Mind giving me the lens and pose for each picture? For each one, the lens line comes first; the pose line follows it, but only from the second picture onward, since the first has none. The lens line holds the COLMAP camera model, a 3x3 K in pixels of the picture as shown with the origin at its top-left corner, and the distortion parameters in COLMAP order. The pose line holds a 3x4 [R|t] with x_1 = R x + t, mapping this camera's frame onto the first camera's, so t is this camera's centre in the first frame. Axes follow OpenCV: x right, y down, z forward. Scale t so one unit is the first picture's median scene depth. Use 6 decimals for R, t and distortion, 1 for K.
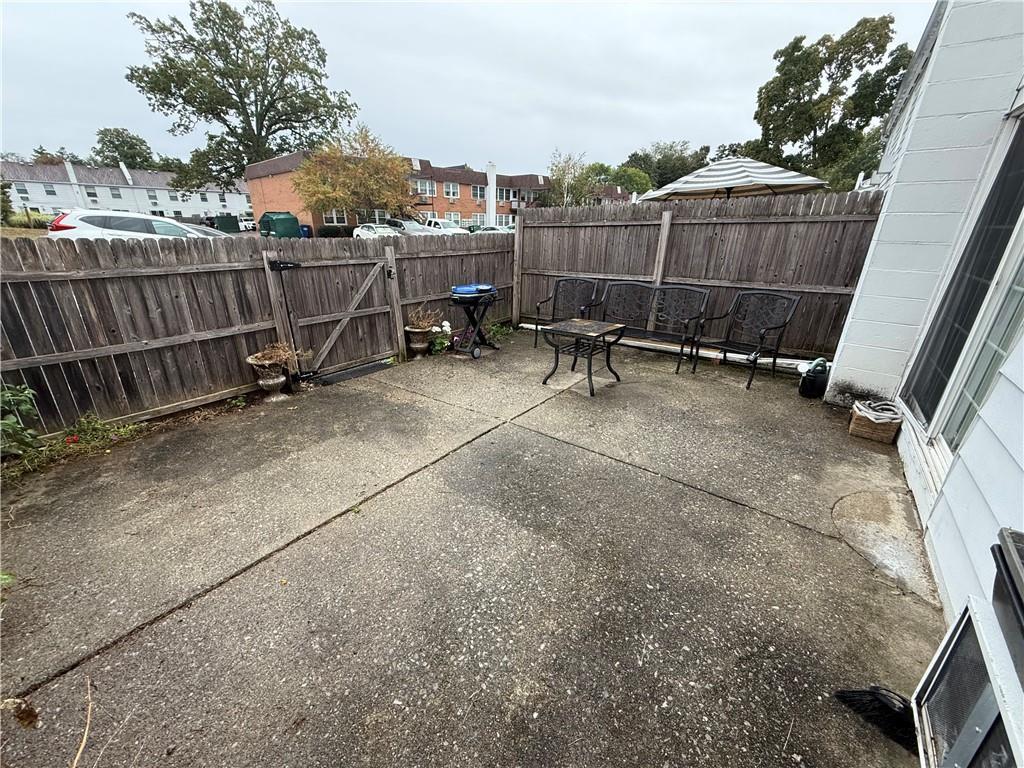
lens RADIAL K [[408.1, 0, 511.4], [0, 408.1, 385.5], [0, 0, 1]] dist [-0.000539, 0.000821]
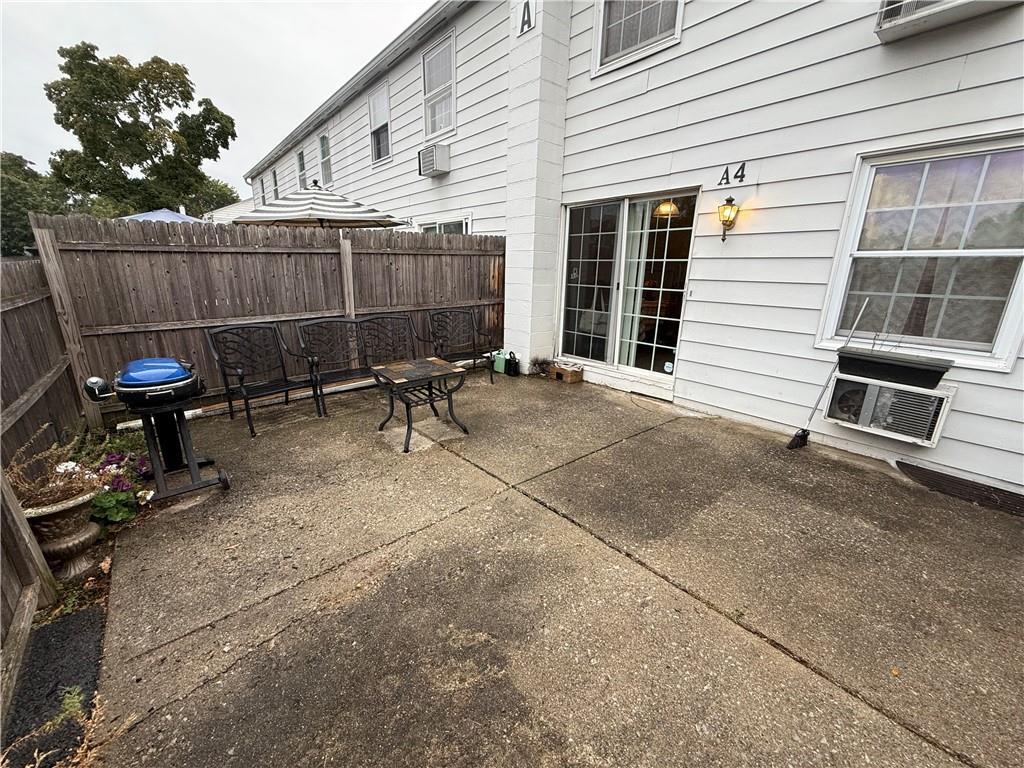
lens RADIAL K [[408.1, 0, 511.4], [0, 408.1, 385.5], [0, 0, 1]] dist [-0.000539, 0.000821]
pose [[0.220855, -0.277927, 0.934869, -0.604735], [0.339898, 0.920378, 0.193321, -0.216156], [-0.914162, 0.275064, 0.297737, 0.588463]]
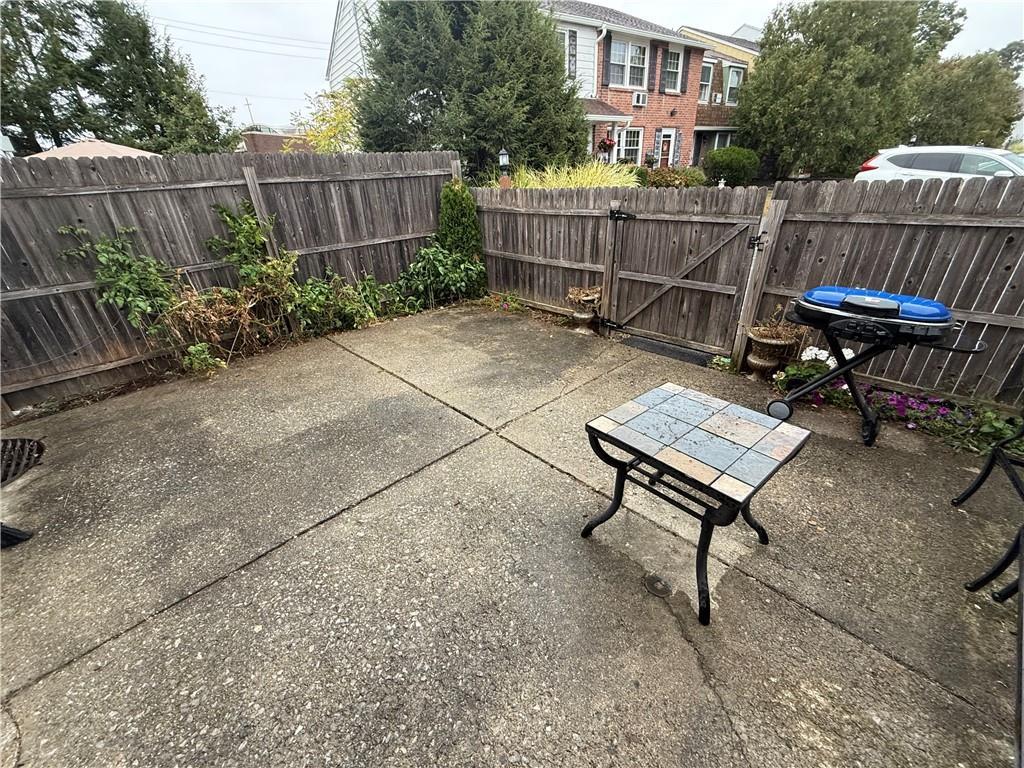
lens RADIAL K [[408.1, 0, 511.4], [0, 408.1, 385.5], [0, 0, 1]] dist [-0.000539, 0.000821]
pose [[-0.153657, 0.440688, -0.884412, 0.552503], [-0.320167, 0.824551, 0.466486, -0.314414], [0.934817, 0.354838, 0.014396, 0.831308]]
